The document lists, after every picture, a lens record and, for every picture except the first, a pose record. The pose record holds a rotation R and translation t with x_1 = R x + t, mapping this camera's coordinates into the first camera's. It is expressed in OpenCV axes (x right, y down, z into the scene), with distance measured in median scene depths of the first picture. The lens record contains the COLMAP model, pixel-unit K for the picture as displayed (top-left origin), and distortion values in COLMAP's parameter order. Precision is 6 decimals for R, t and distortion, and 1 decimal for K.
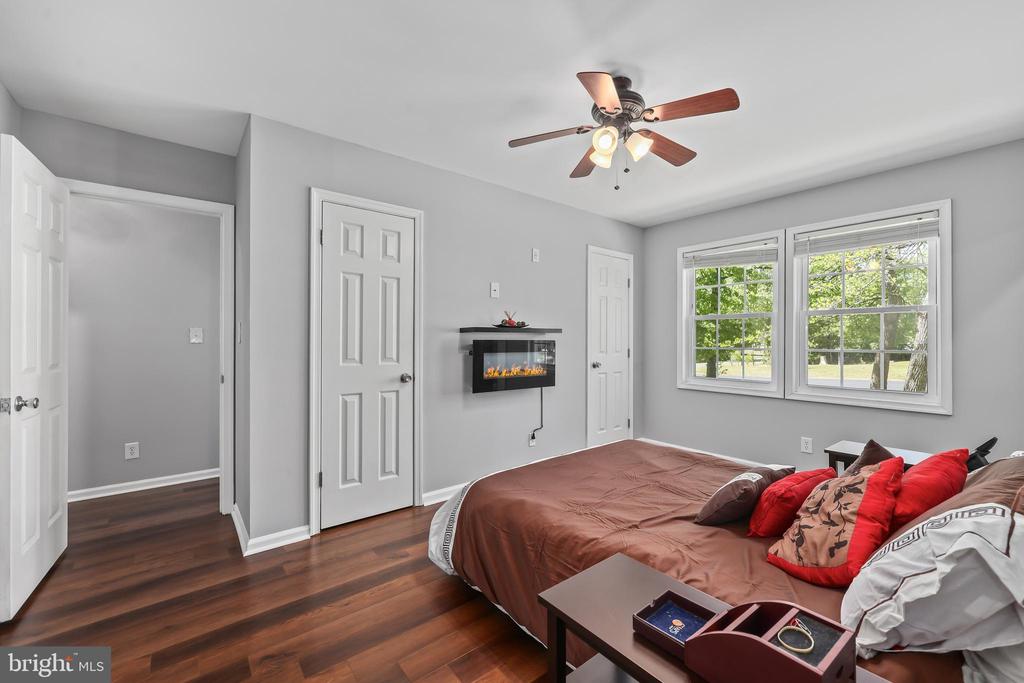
lens RADIAL K [[410.6, 0, 513.8], [0, 410.6, 338.6], [0, 0, 1]] dist [-0.000358, -0.000008]
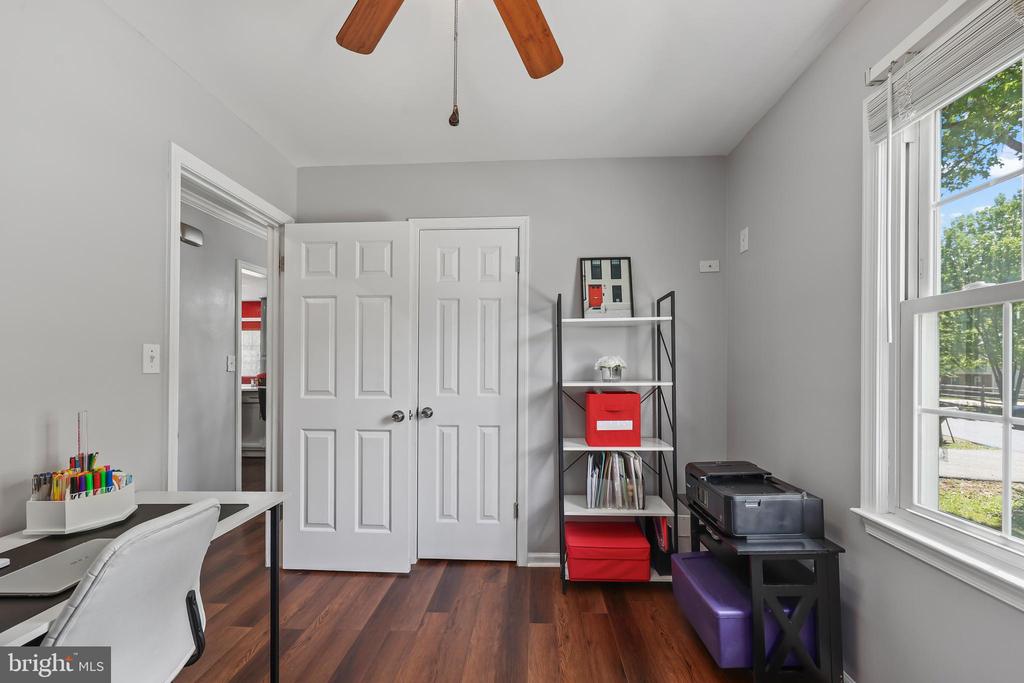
lens RADIAL K [[441.0, 0, 512.8], [0, 441.0, 362.0], [0, 0, 1]] dist [0.000905, 0.000046]
pose [[0.747044, -0.008480, -0.664720, 0.385544], [0.003709, 0.999956, -0.008588, -0.004300], [0.664764, 0.003951, 0.747043, 0.322460]]
